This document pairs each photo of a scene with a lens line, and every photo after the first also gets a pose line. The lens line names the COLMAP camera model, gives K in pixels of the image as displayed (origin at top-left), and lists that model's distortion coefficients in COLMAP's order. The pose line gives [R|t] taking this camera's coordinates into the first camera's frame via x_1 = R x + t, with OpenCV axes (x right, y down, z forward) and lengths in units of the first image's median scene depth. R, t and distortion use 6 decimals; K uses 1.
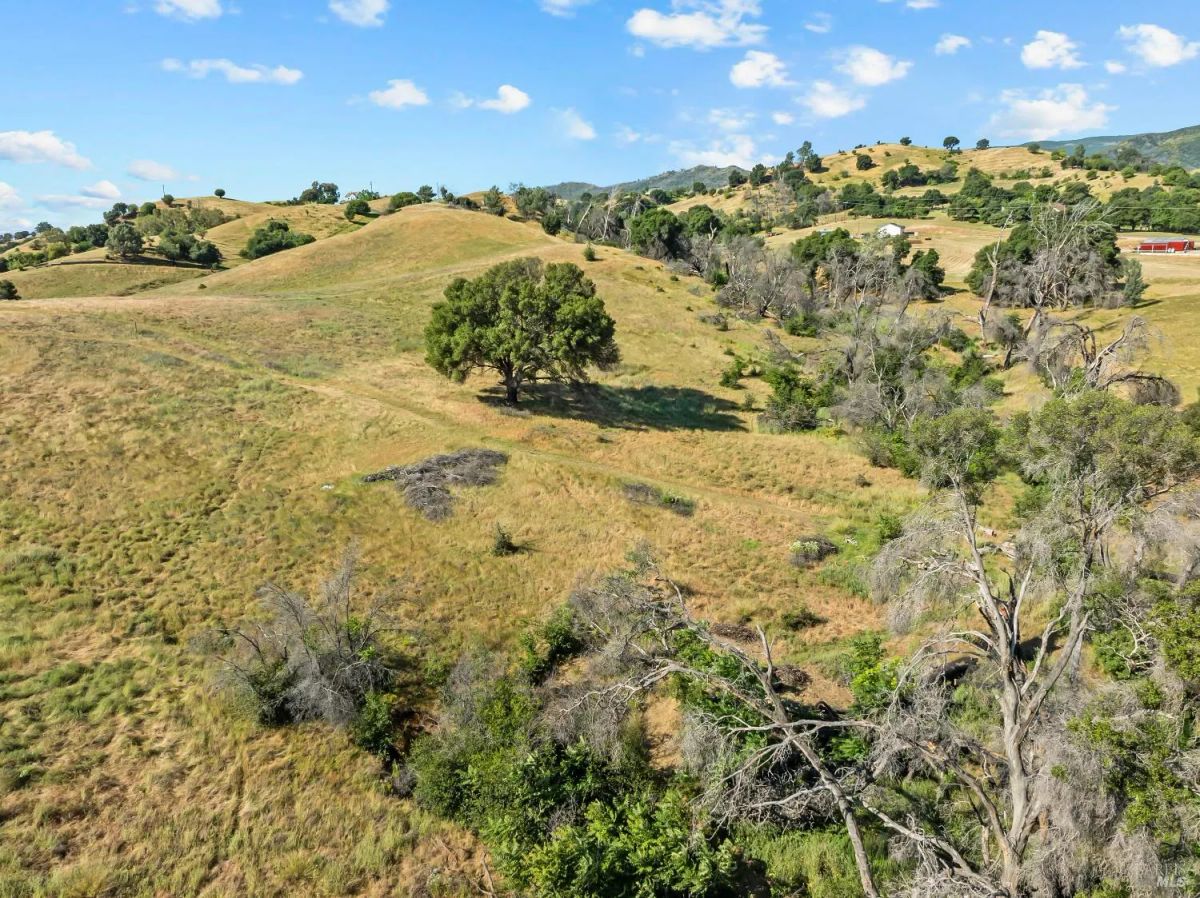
lens RADIAL K [[850.1, 0, 600.1], [0, 850.1, 444.3], [0, 0, 1]] dist [-0.051426, 0.020445]
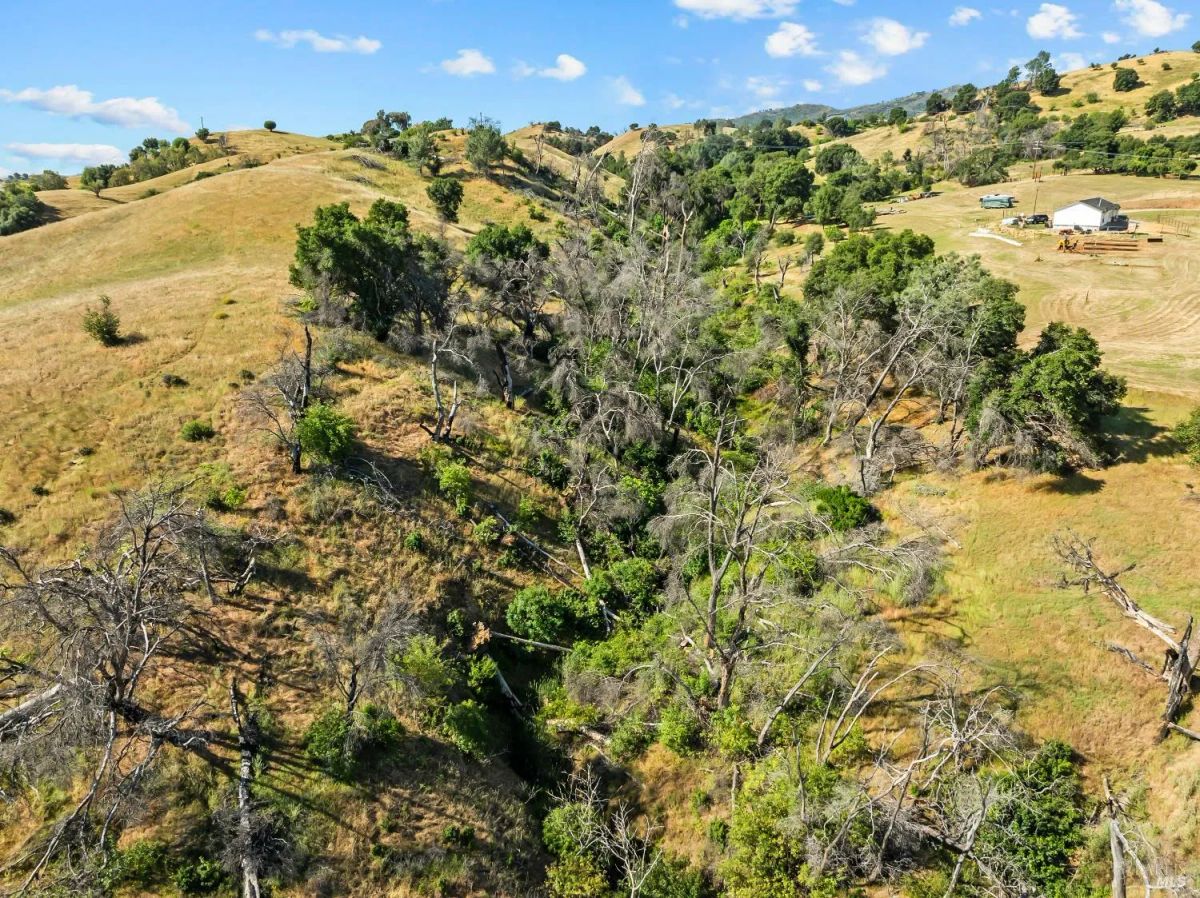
lens RADIAL K [[850.1, 0, 600.1], [0, 850.1, 444.3], [0, 0, 1]] dist [-0.051426, 0.020445]
pose [[0.963255, 0.093523, -0.251779, 0.113657], [-0.072240, 0.993088, 0.092505, -0.079138], [0.258690, -0.070917, 0.963354, 0.238056]]
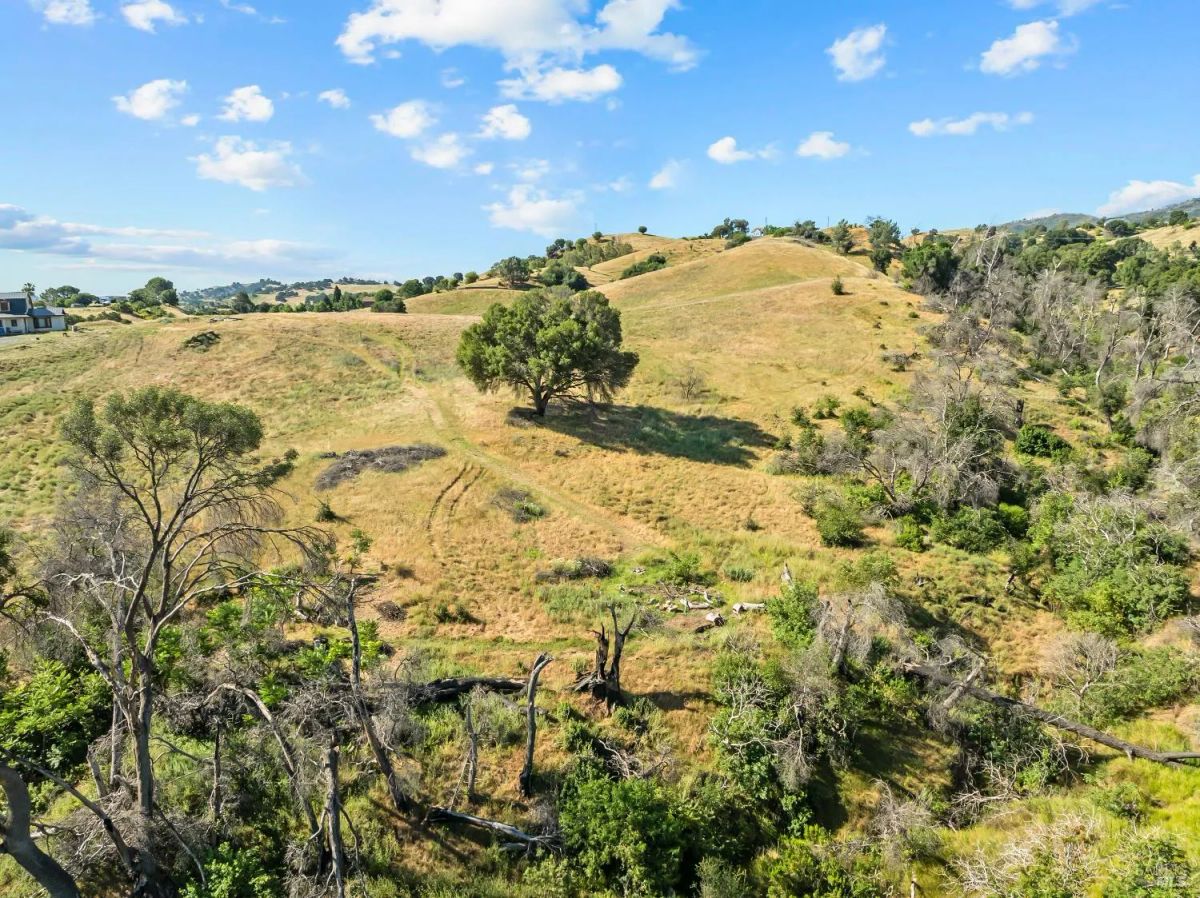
lens RADIAL K [[850.1, 0, 600.1], [0, 850.1, 444.3], [0, 0, 1]] dist [-0.051426, 0.020445]
pose [[0.859657, 0.105324, -0.499897, 0.090063], [-0.124949, 0.992146, -0.005836, -0.002741], [0.495356, 0.067479, 0.866065, 0.015298]]
